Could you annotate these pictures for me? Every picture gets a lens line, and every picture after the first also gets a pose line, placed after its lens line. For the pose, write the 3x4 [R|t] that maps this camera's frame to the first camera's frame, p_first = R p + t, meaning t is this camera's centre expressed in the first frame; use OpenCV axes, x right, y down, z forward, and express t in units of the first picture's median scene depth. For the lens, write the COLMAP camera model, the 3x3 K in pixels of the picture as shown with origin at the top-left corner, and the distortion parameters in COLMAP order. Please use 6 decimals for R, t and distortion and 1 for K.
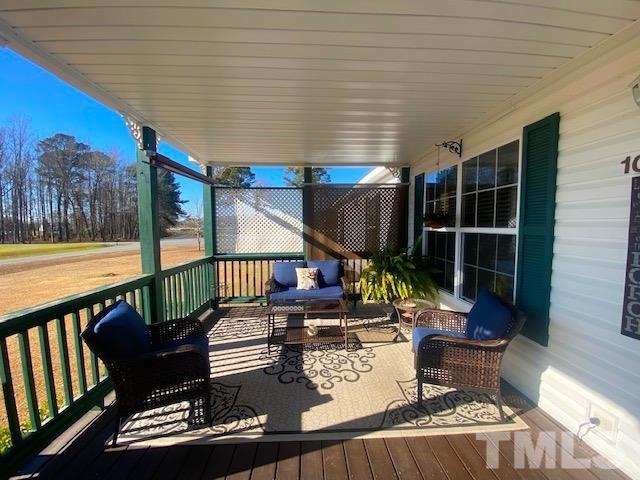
lens RADIAL K [[261.4, 0, 320.7], [0, 261.4, 239.4], [0, 0, 1]] dist [-0.001608, -0.002889]
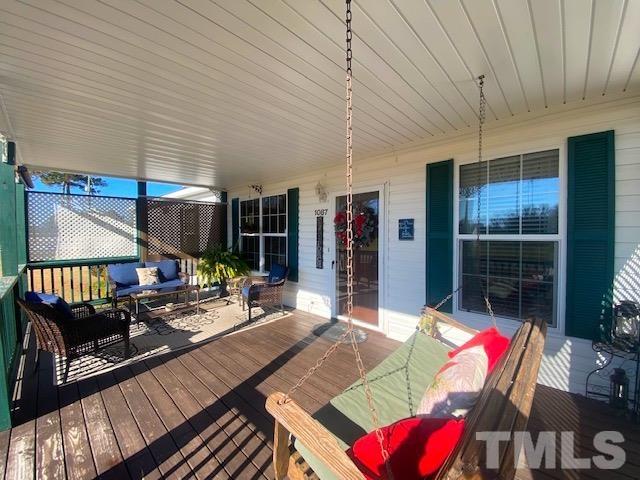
lens RADIAL K [[261.4, 0, 320.2], [0, 261.4, 236.2], [0, 0, 1]] dist [-0.001608, -0.002889]
pose [[0.732355, -0.006183, 0.680895, -0.395096], [0.034070, 0.999039, -0.027572, 0.035551], [-0.680070, 0.043391, 0.731862, -0.584711]]
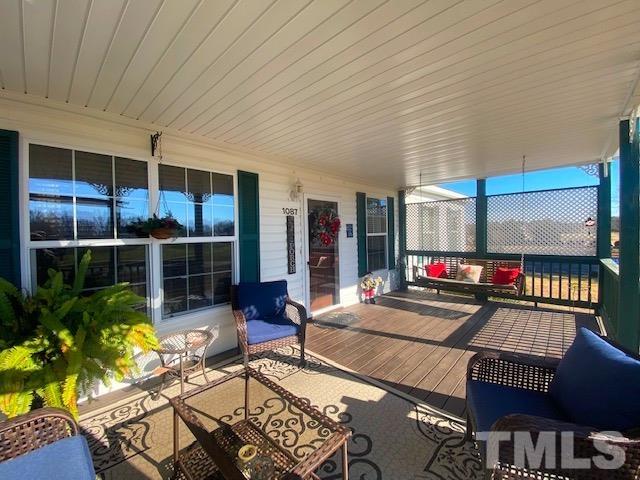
lens RADIAL K [[261.4, 0, 317.1], [0, 261.4, 235.6], [0, 0, 1]] dist [-0.001608, -0.002889]
pose [[-0.681204, 0.010166, 0.732023, -0.458658], [0.059594, 0.997355, 0.041606, -0.059382], [-0.729664, 0.071966, -0.680008, 1.214189]]
